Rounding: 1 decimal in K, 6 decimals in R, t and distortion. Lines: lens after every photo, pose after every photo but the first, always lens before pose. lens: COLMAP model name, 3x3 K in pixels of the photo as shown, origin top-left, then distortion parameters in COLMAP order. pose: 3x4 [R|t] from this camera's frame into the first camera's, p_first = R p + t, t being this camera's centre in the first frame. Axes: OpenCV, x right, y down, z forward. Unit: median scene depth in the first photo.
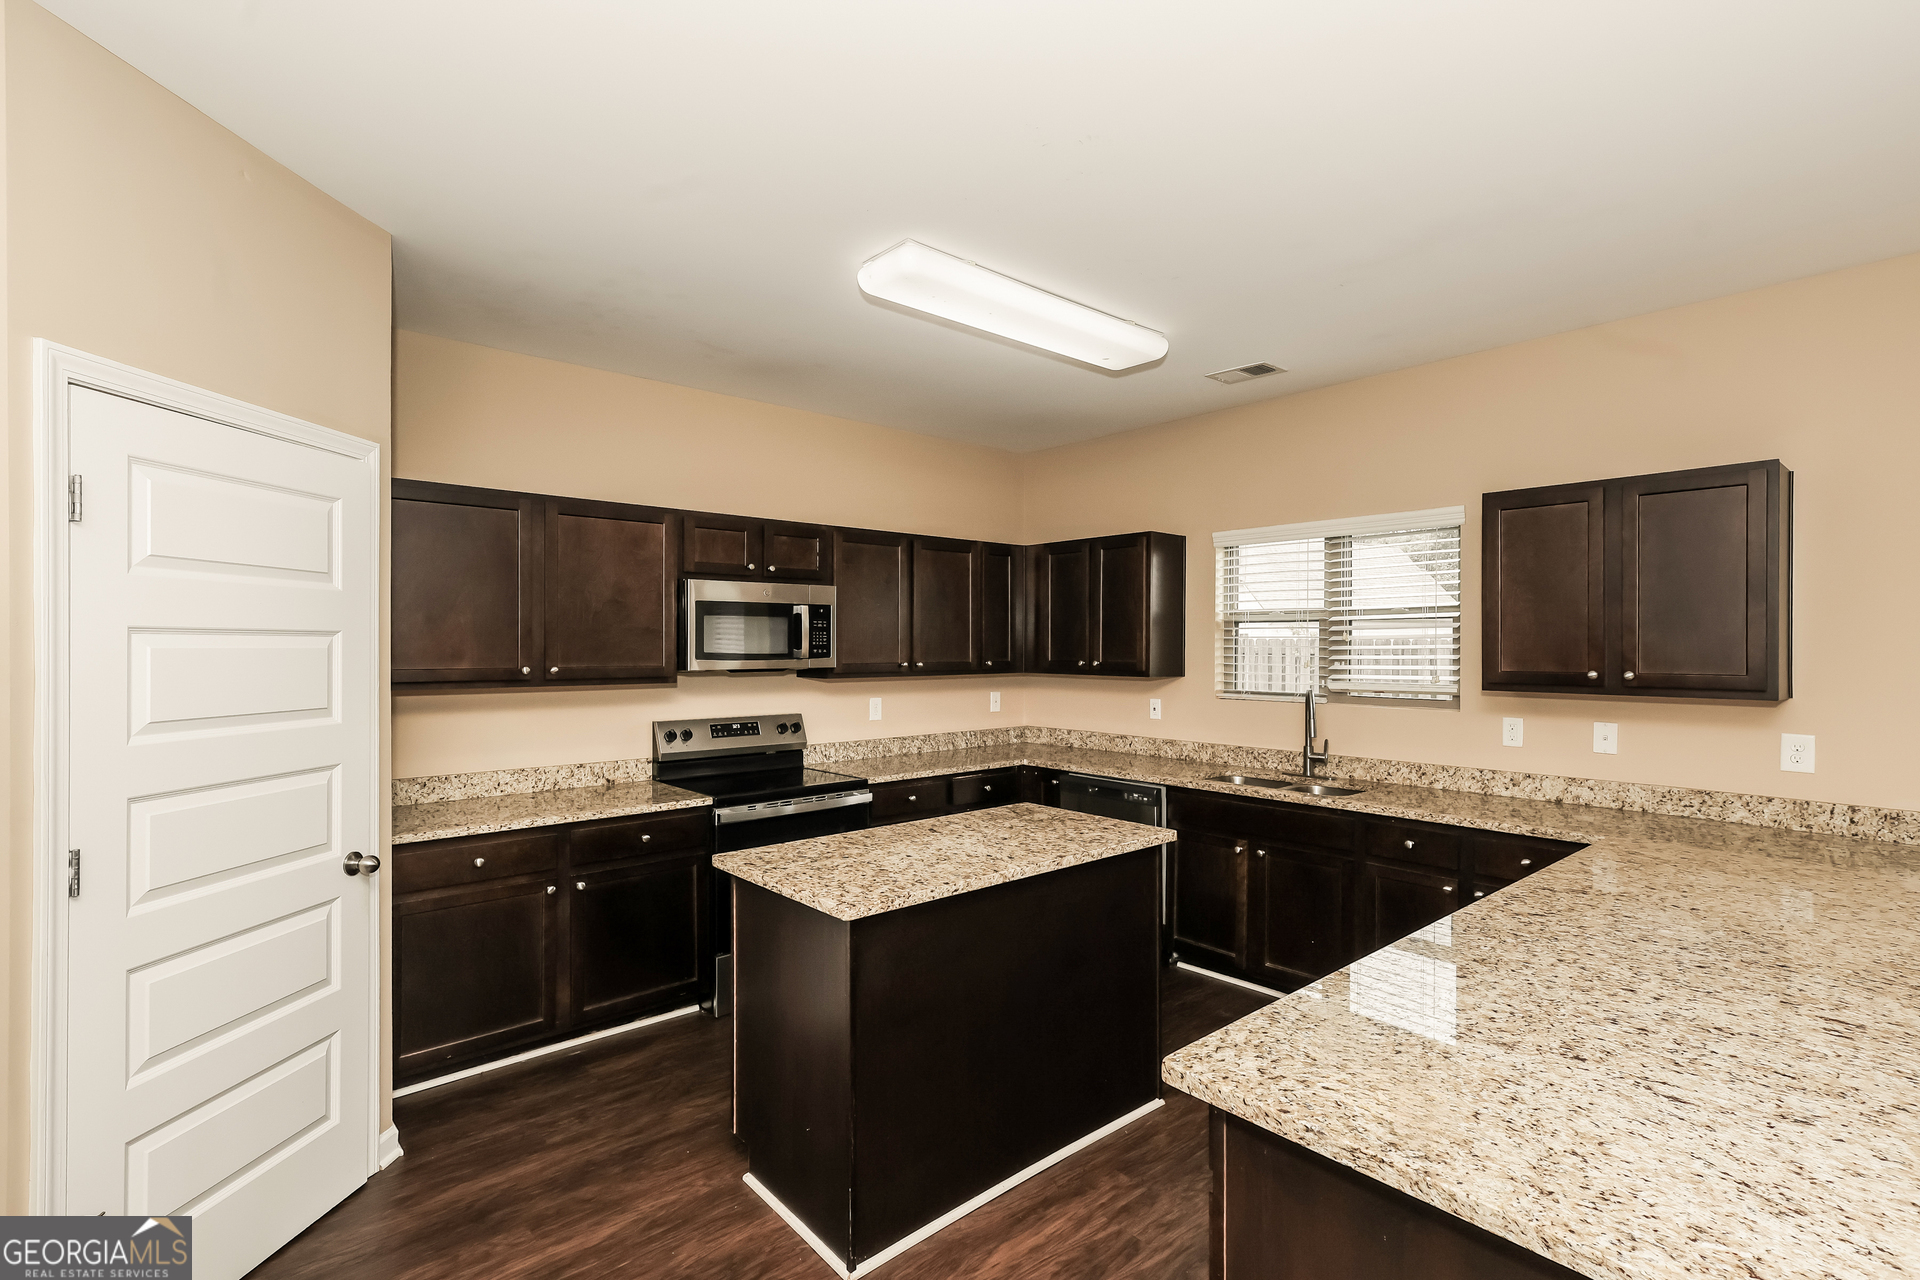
lens RADIAL K [[889.1, 0, 948.9], [0, 889.1, 643.2], [0, 0, 1]] dist [0.005584, 0.002308]
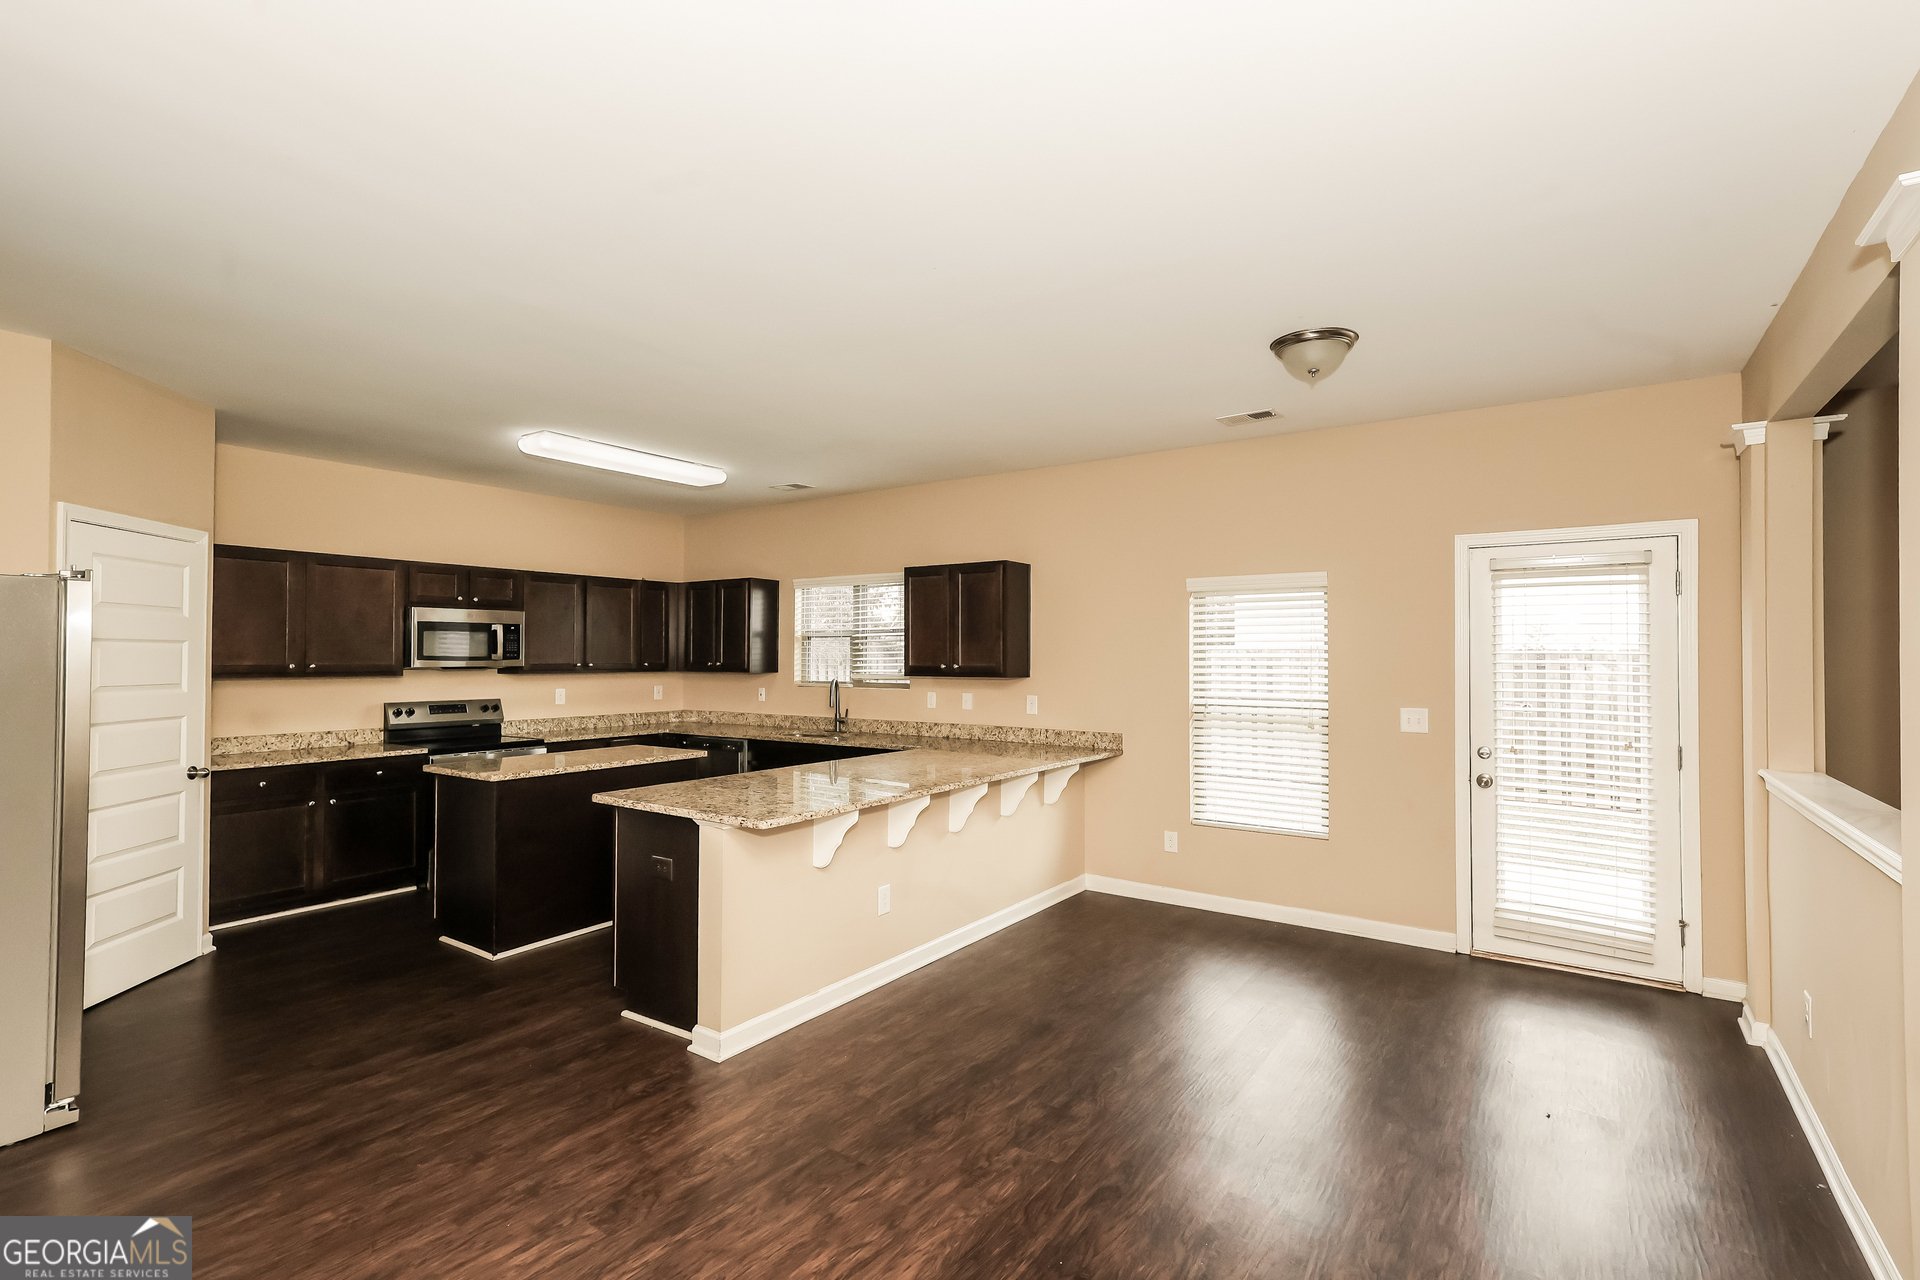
lens RADIAL K [[889.1, 0, 955.9], [0, 889.1, 642.2], [0, 0, 1]] dist [0.005584, 0.002308]
pose [[0.967938, 0.004539, 0.251147, 0.229963], [-0.000879, 0.999892, -0.014684, 0.009489], [-0.251186, 0.013993, 0.967838, -0.723477]]
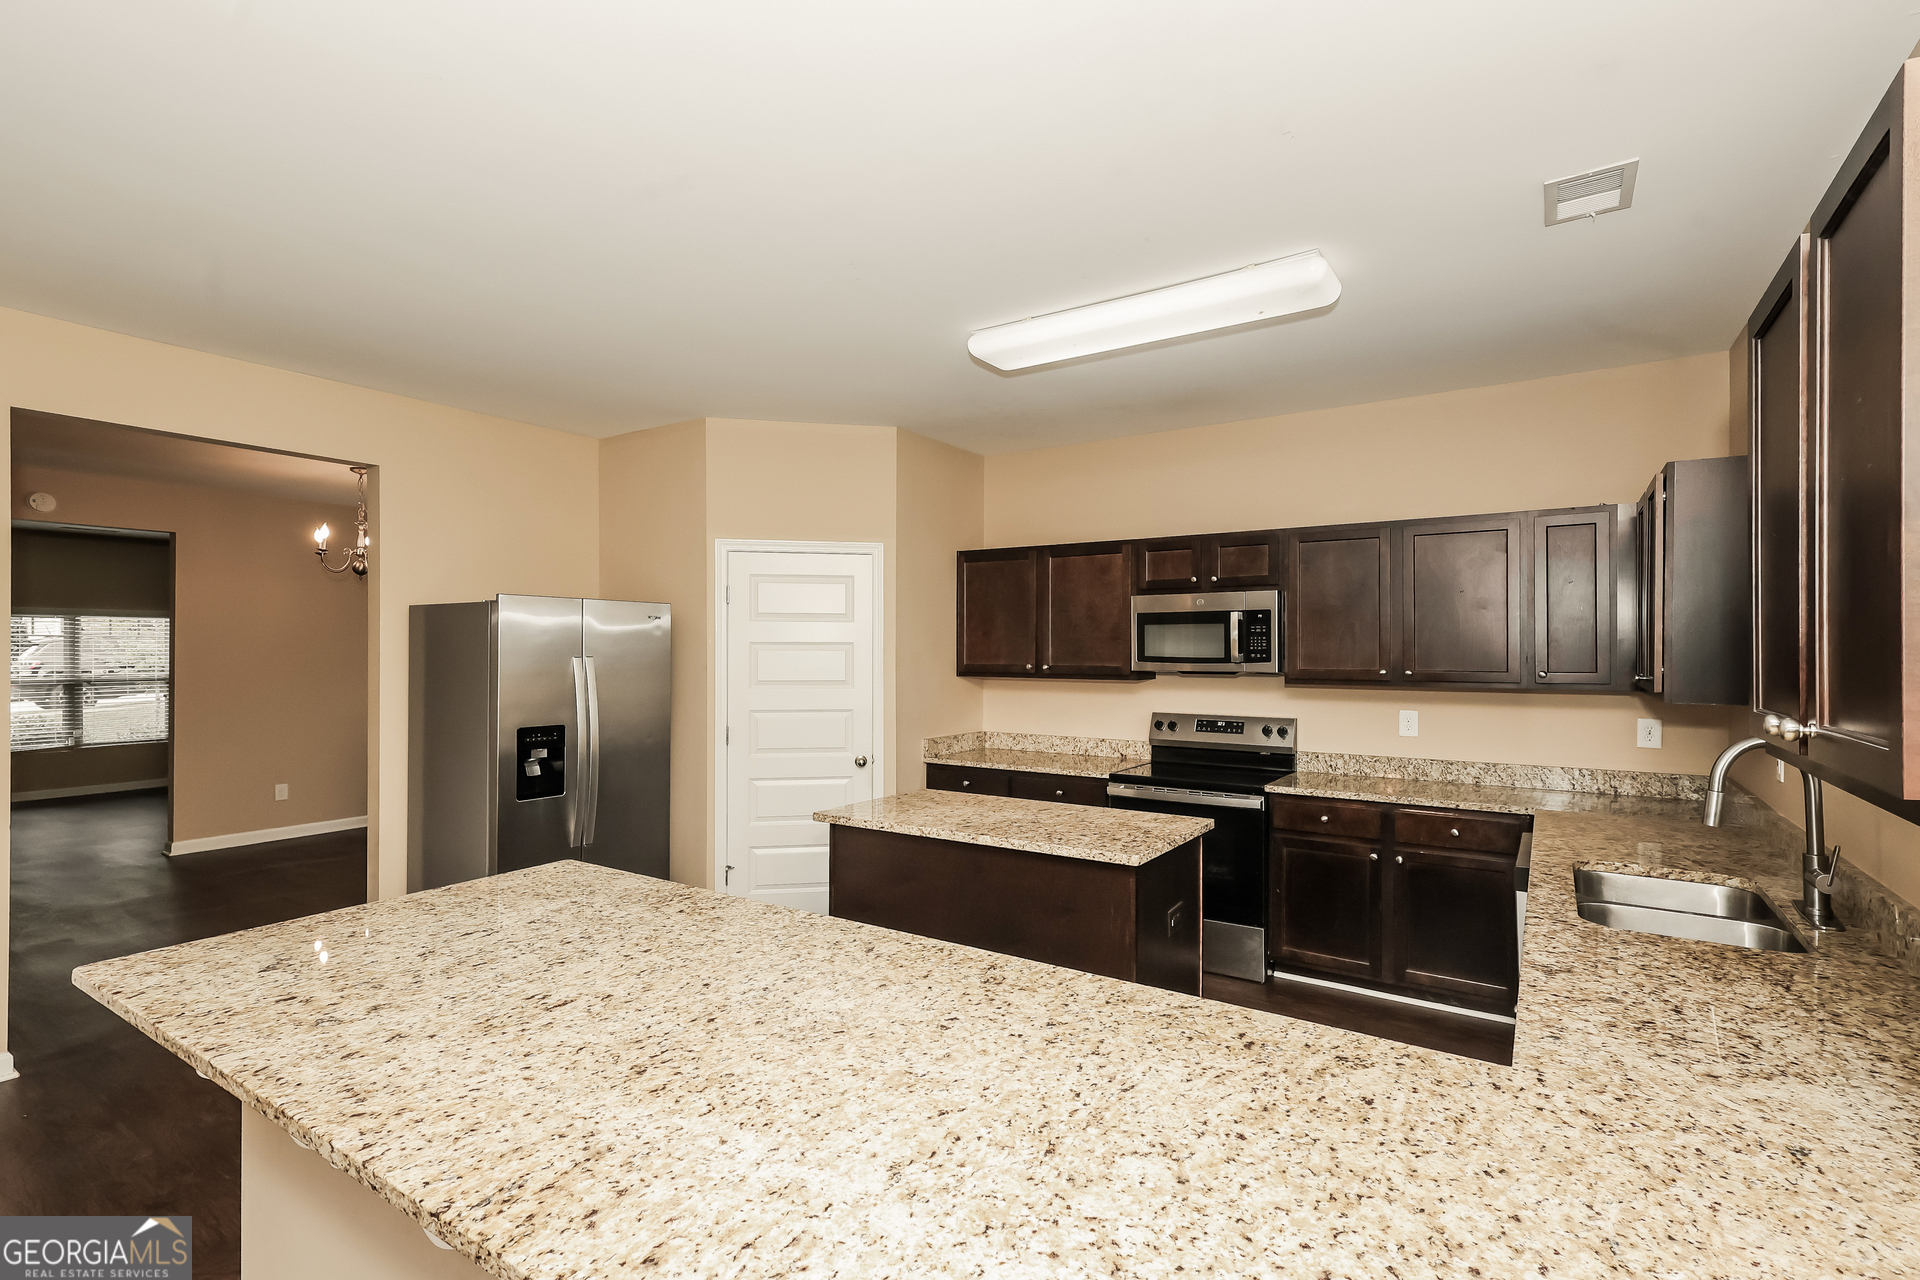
lens RADIAL K [[889.1, 0, 974.9], [0, 889.1, 643.5], [0, 0, 1]] dist [0.005584, 0.002308]
pose [[0.281901, -0.005409, -0.959428, 0.844002], [0.001101, 0.999985, -0.005314, 0.000026], [0.959443, 0.000442, 0.281903, 0.461379]]
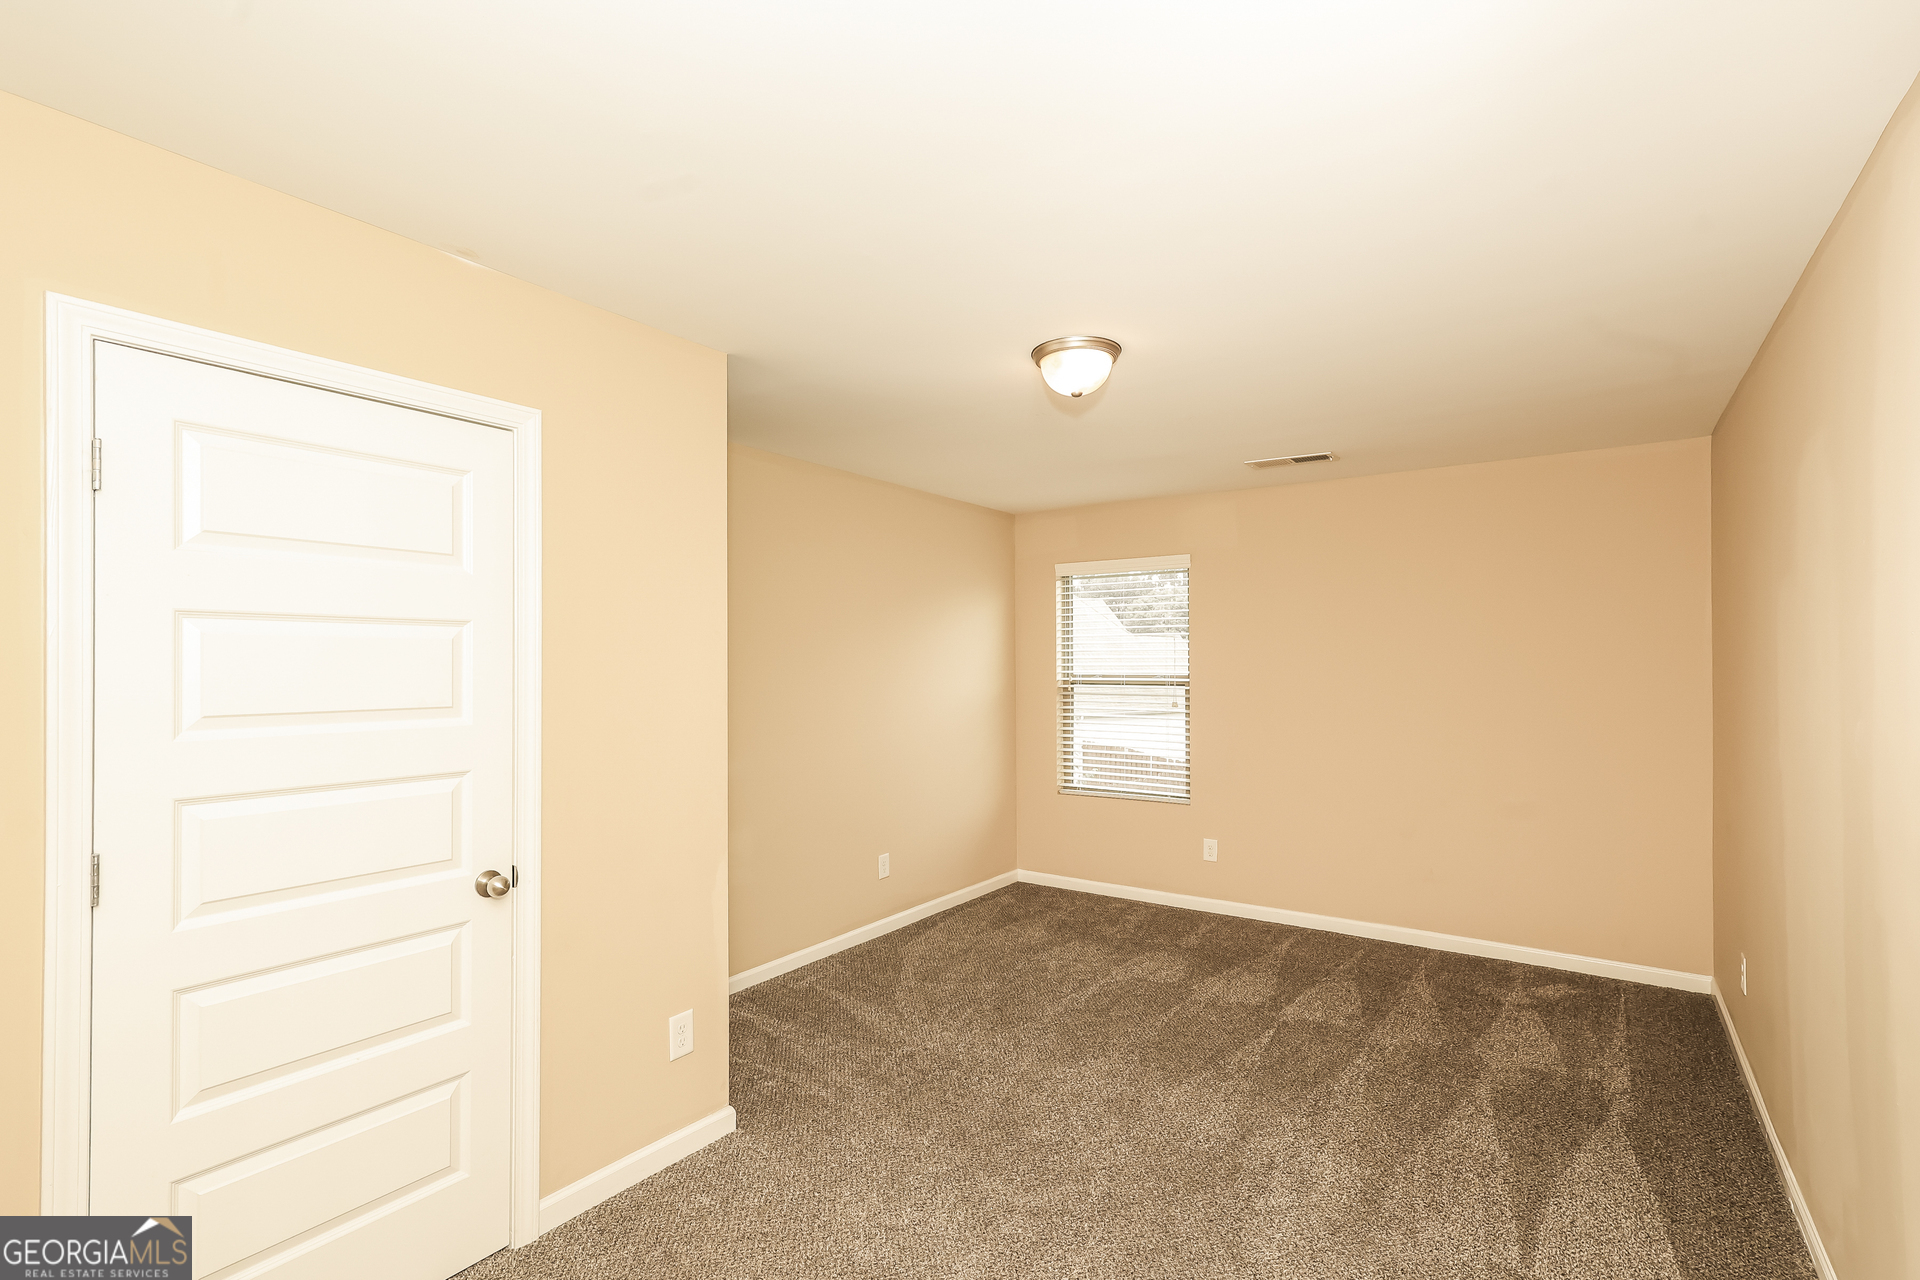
lens RADIAL K [[889.1, 0, 964.5], [0, 889.1, 650.7], [0, 0, 1]] dist [0.005584, 0.002308]
pose [[0.891078, -0.003405, -0.453838, 0.104372], [-0.000143, 0.999970, -0.007783, 0.015280], [0.453851, 0.007000, 0.891050, 0.283241]]
